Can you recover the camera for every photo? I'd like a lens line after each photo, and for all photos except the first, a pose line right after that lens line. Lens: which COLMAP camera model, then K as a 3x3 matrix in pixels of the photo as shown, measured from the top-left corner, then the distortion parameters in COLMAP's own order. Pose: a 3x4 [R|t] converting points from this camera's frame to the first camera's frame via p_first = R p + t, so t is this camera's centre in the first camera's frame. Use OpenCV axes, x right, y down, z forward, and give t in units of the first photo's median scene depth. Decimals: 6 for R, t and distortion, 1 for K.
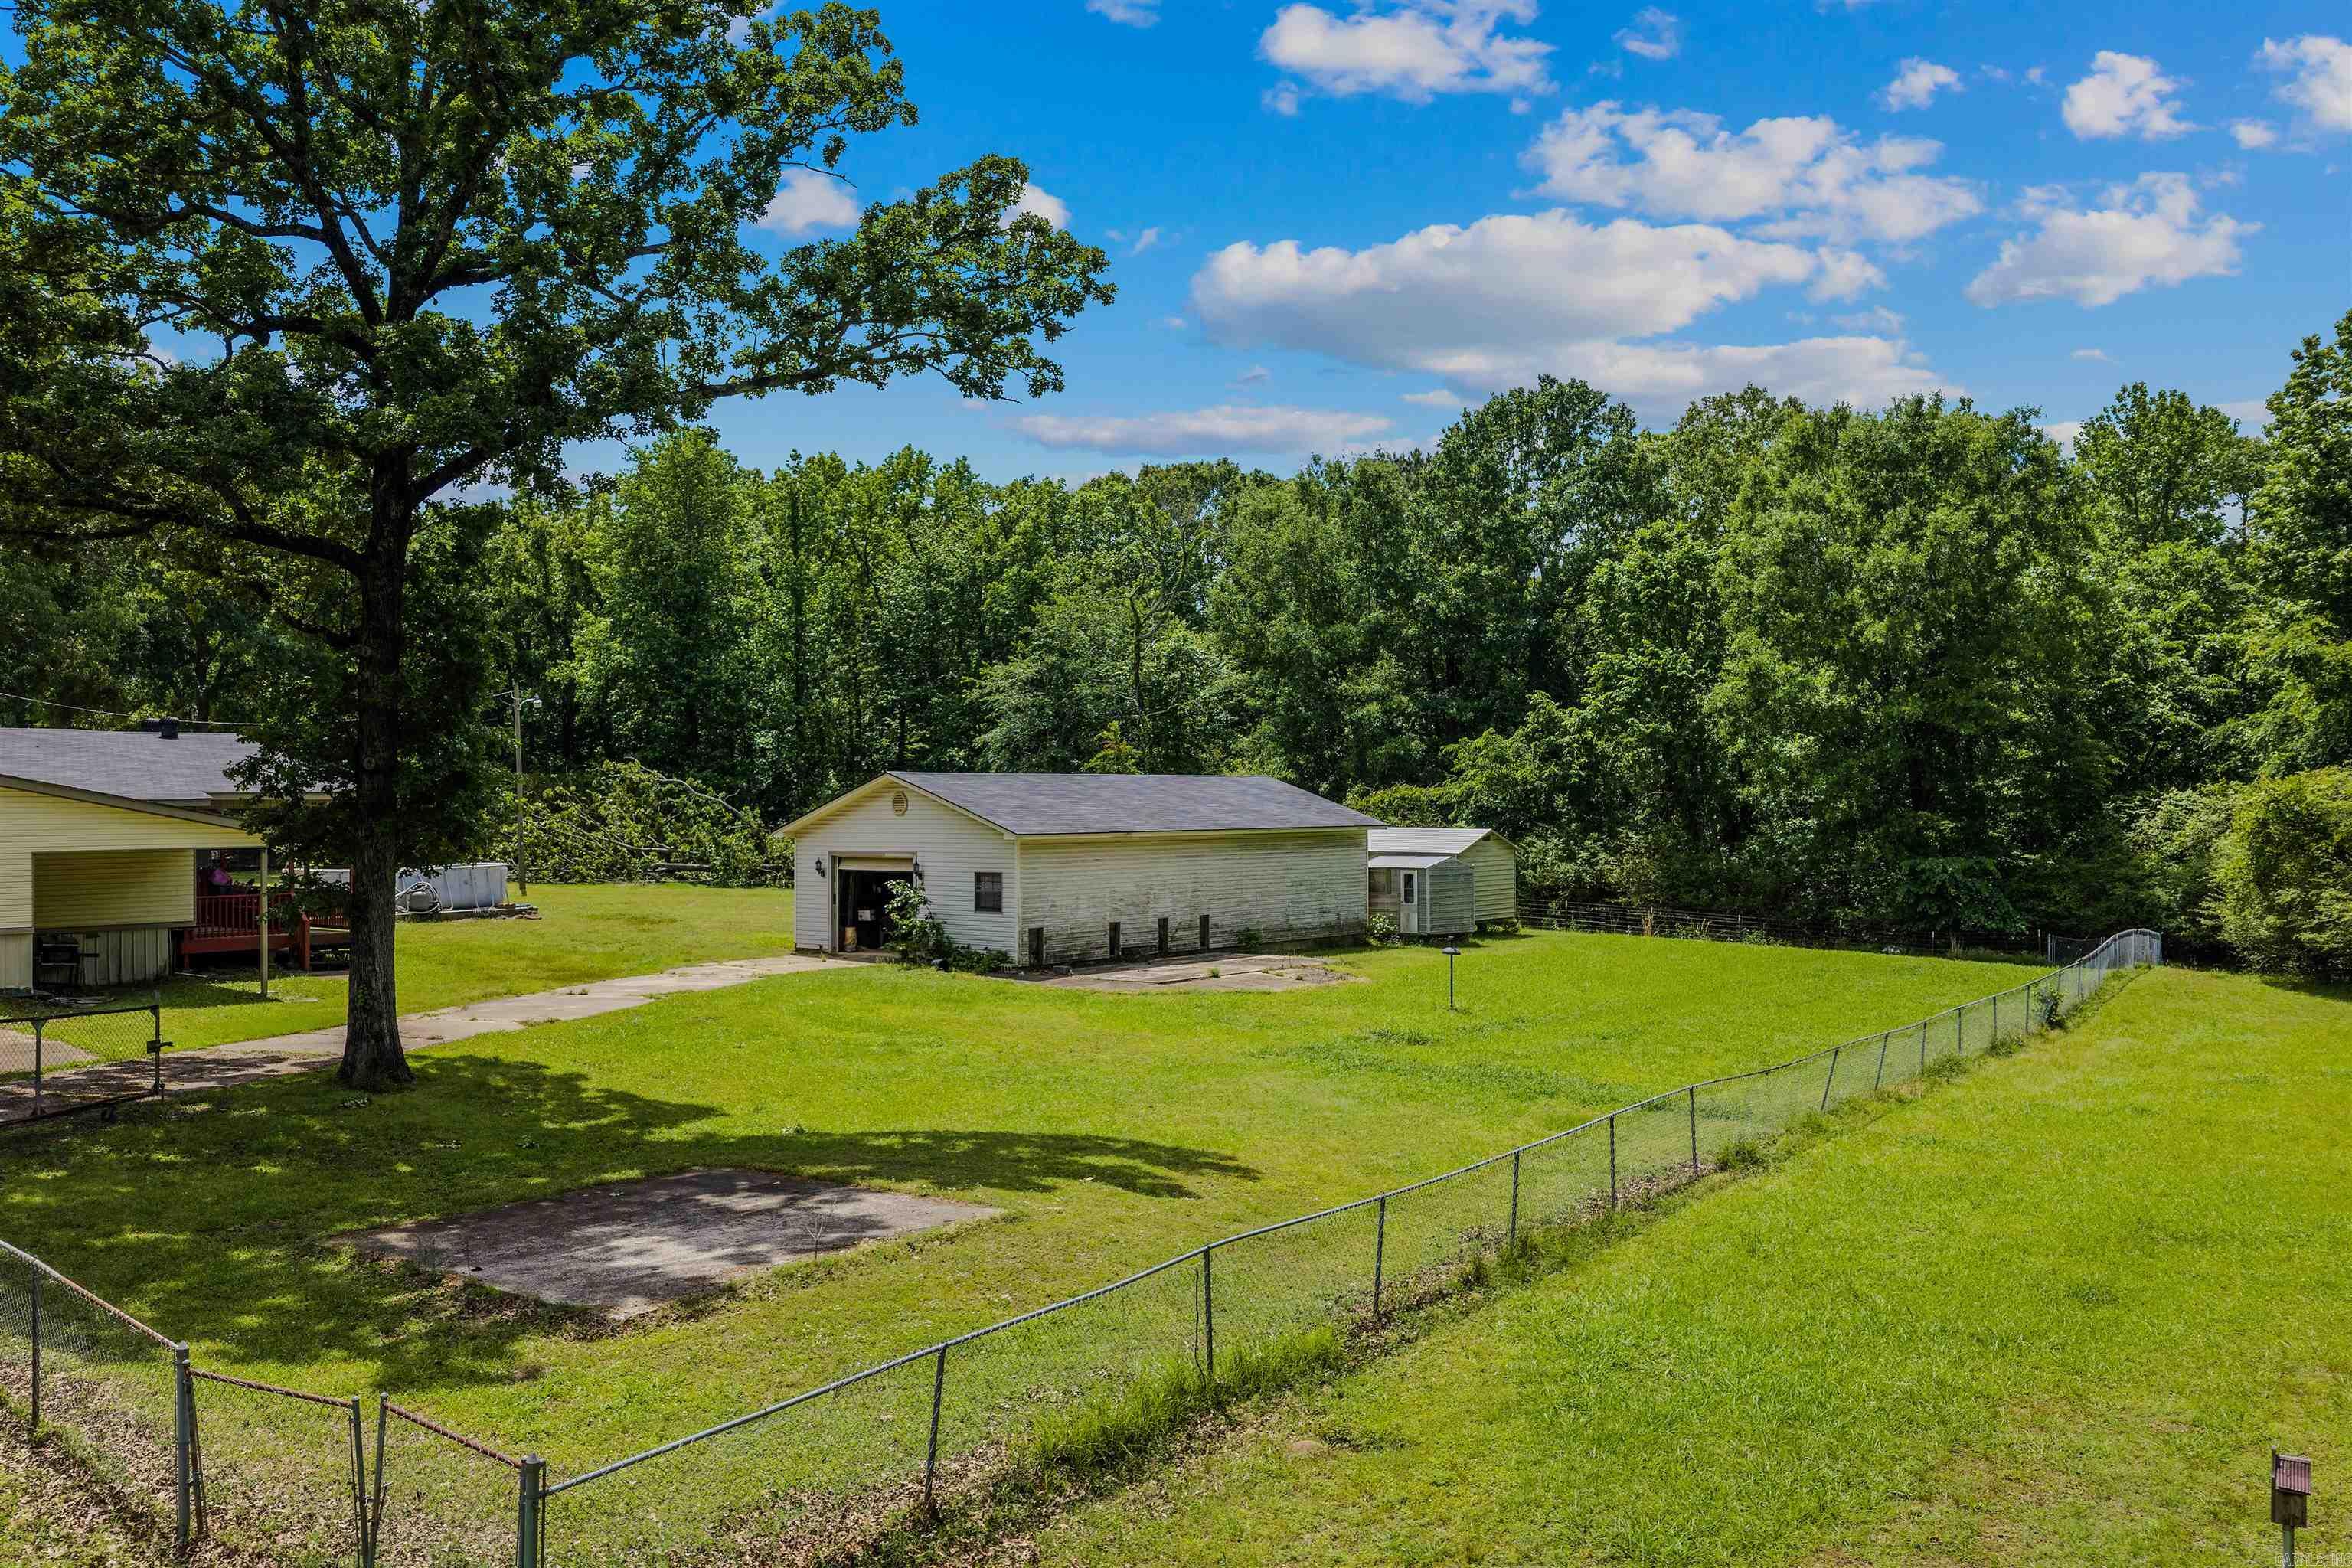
lens RADIAL K [[1929.3, 0, 1180.4], [0, 1929.3, 815.7], [0, 0, 1]] dist [-0.021242, -0.007538]
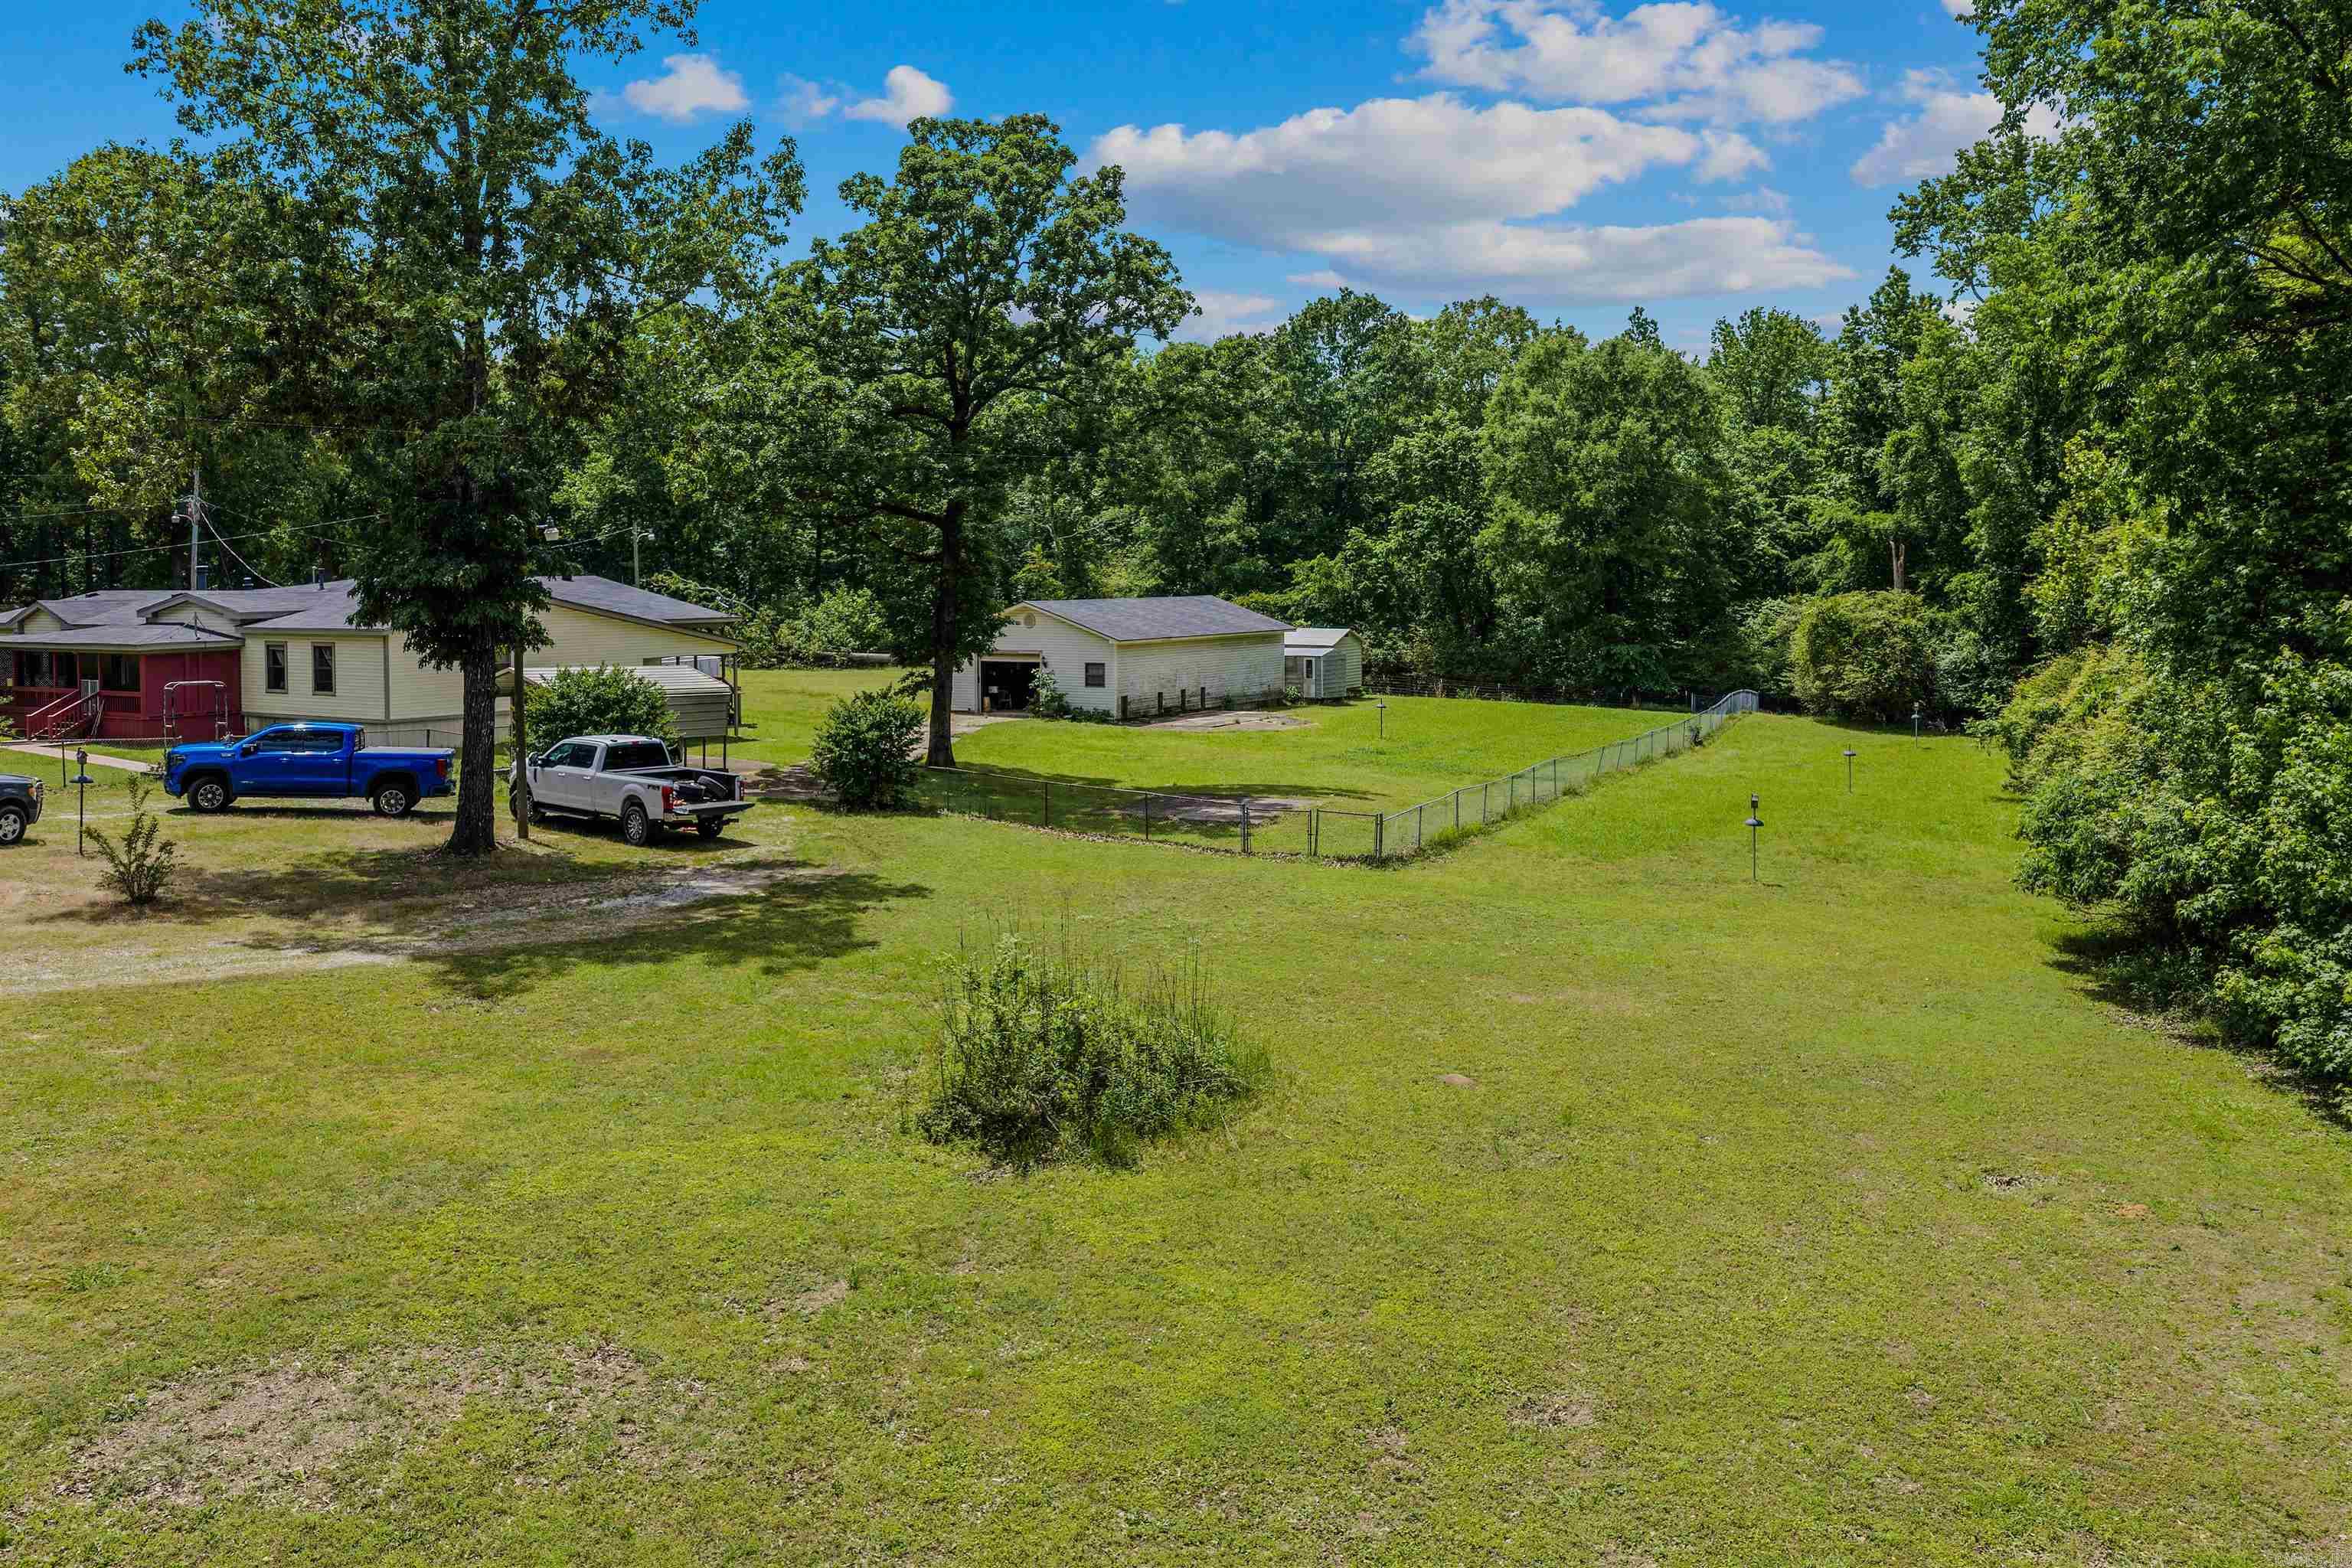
lens RADIAL K [[2096.4, 0, 1178.3], [0, 2096.4, 651.7], [0, 0, 1]] dist [0.015013, -0.026908]
pose [[0.981915, -0.007750, 0.189163, -0.270696], [0.000986, 0.999357, 0.035828, -0.032819], [-0.189319, -0.034993, 0.981292, -0.573498]]
